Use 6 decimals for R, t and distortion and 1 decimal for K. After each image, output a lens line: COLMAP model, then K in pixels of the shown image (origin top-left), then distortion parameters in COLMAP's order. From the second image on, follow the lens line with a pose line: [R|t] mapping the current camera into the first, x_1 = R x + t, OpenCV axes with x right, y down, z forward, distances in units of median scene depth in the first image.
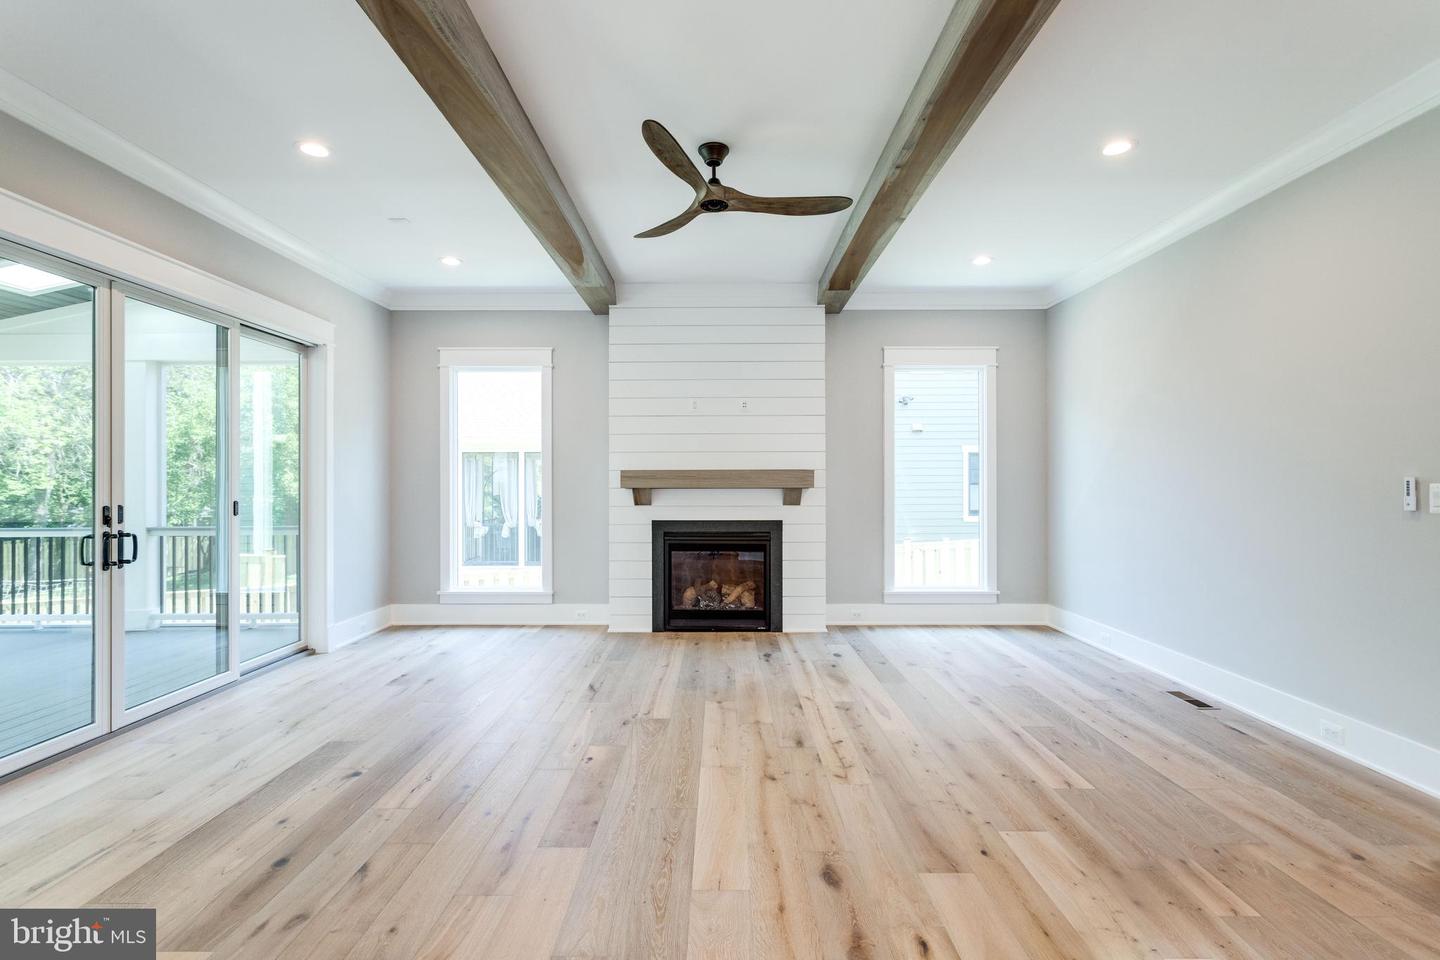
lens RADIAL K [[678.9, 0, 720.0], [0, 678.9, 485.5], [0, 0, 1]] dist [-0.003232, -0.000377]
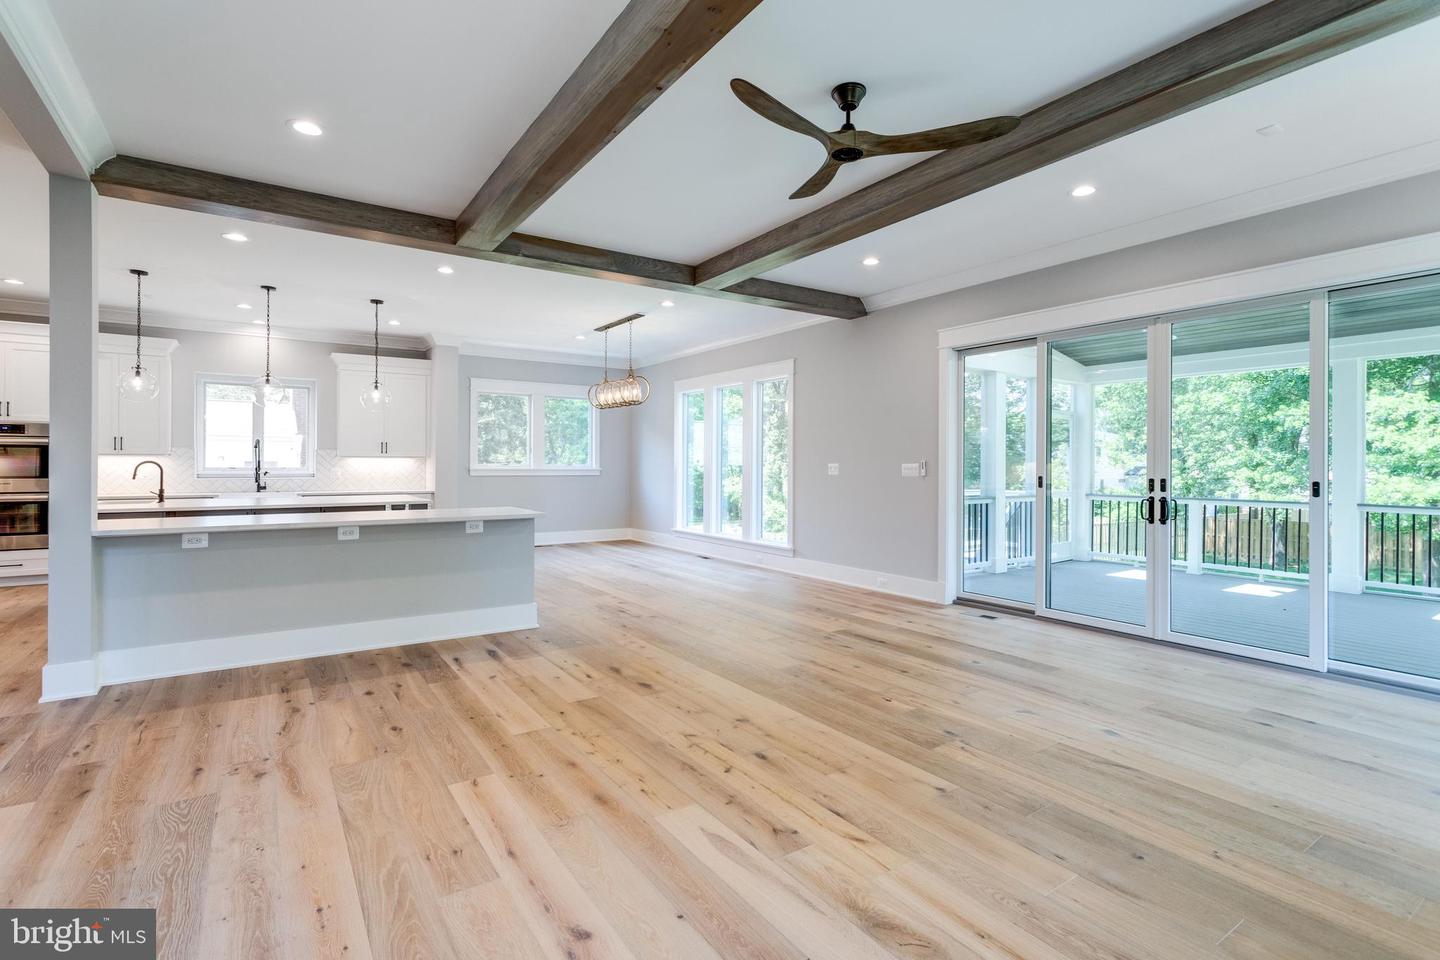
lens RADIAL K [[692.1, 0, 722.1], [0, 692.1, 471.2], [0, 0, 1]] dist [-0.001464, -0.000045]
pose [[-0.827896, 0.004800, -0.560861, 0.680185], [-0.003941, 0.999889, 0.014374, -0.002880], [0.560867, 0.014110, -0.827785, 1.756466]]
